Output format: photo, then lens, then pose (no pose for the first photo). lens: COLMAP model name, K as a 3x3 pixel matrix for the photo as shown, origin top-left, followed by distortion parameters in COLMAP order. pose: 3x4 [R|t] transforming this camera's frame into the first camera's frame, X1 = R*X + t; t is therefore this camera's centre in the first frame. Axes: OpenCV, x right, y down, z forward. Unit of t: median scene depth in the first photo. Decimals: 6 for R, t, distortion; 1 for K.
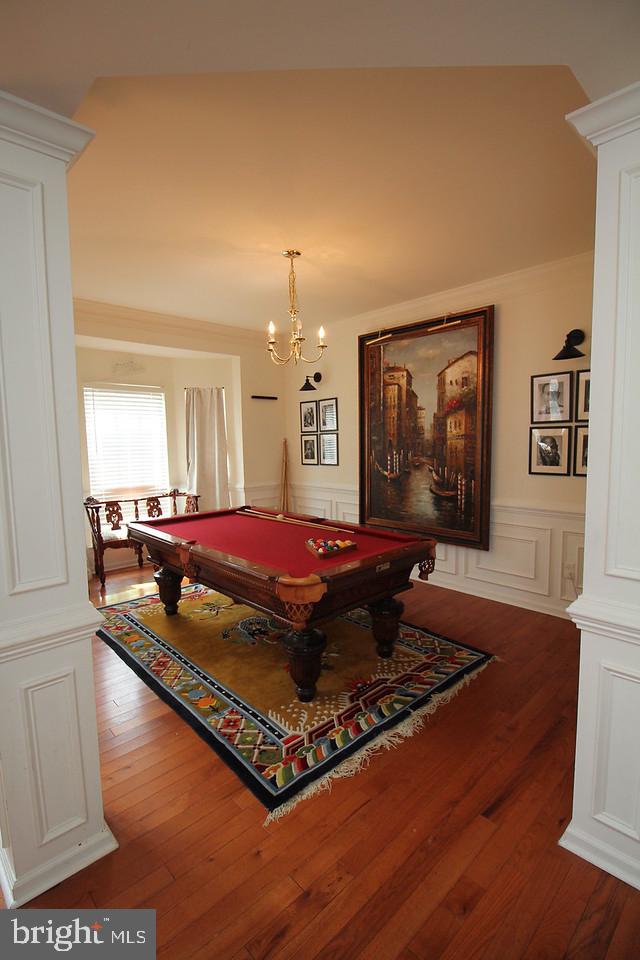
lens RADIAL K [[444.2, 0, 326.6], [0, 444.2, 480.6], [0, 0, 1]] dist [-0.001789, -0.014160]
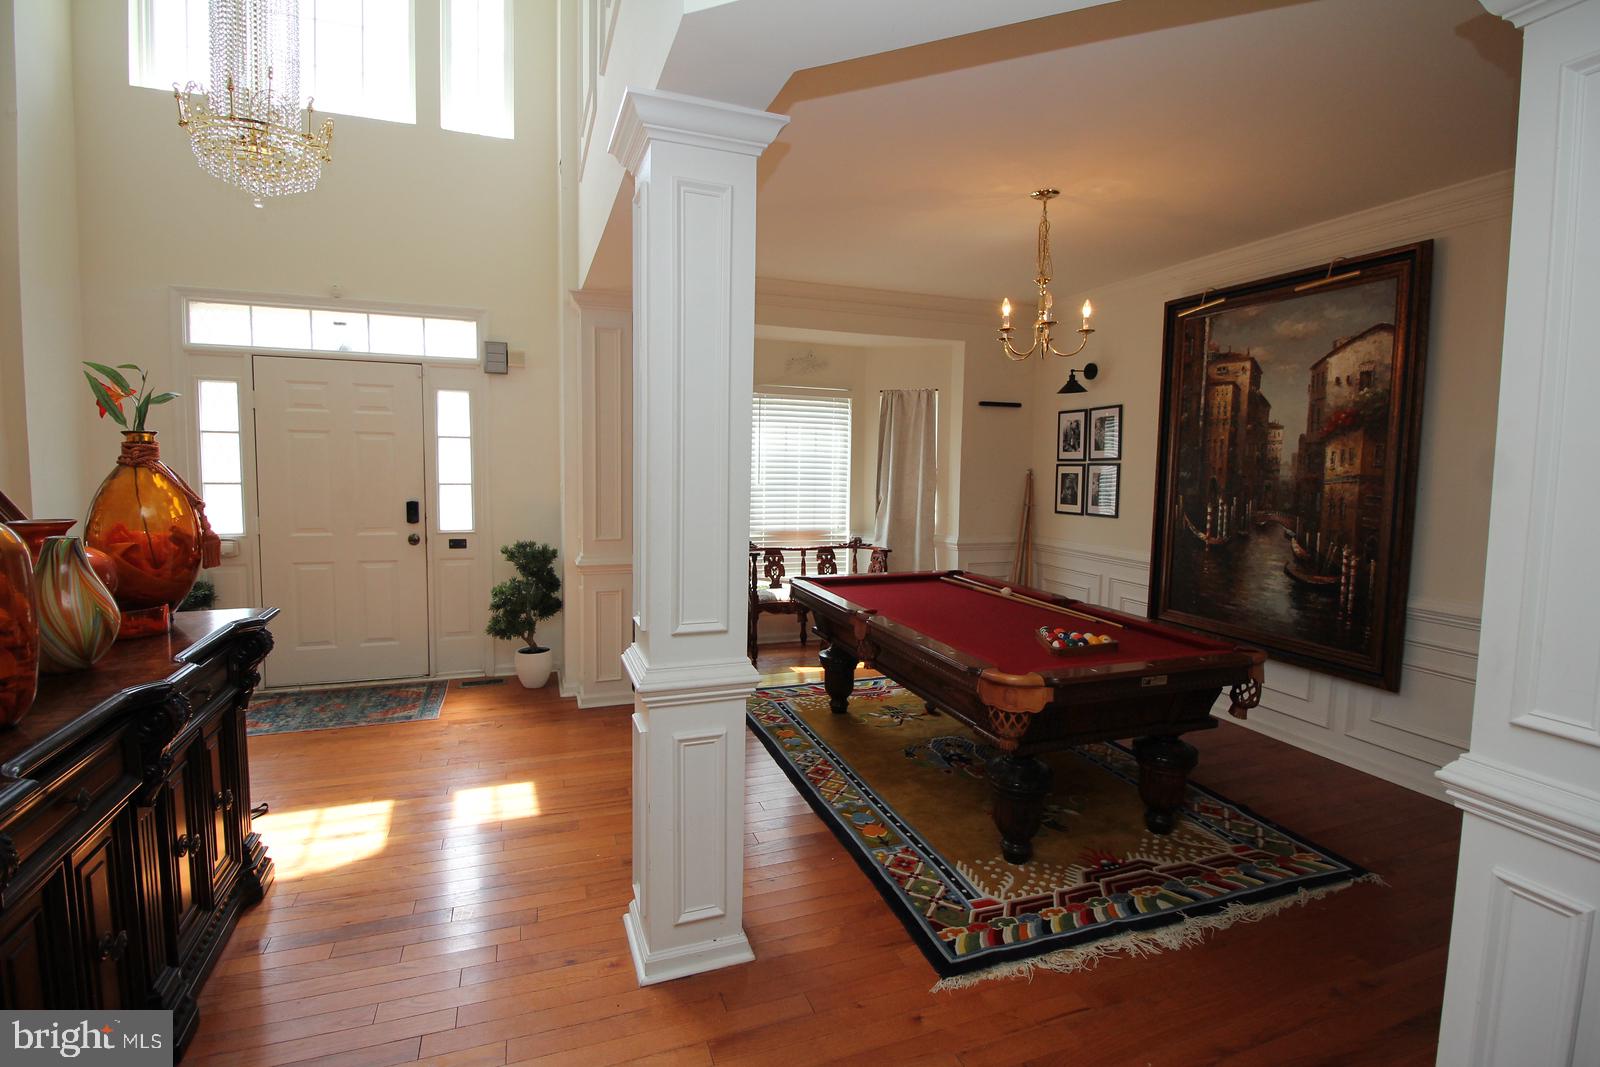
lens RADIAL K [[740.3, 0, 793.9], [0, 740.3, 523.1], [0, 0, 1]] dist [-0.001789, -0.014160]
pose [[0.910783, 0.063302, -0.408004, 0.051042], [-0.068510, 0.997649, 0.001850, 0.001926], [0.407162, 0.026268, 0.912978, -0.123060]]
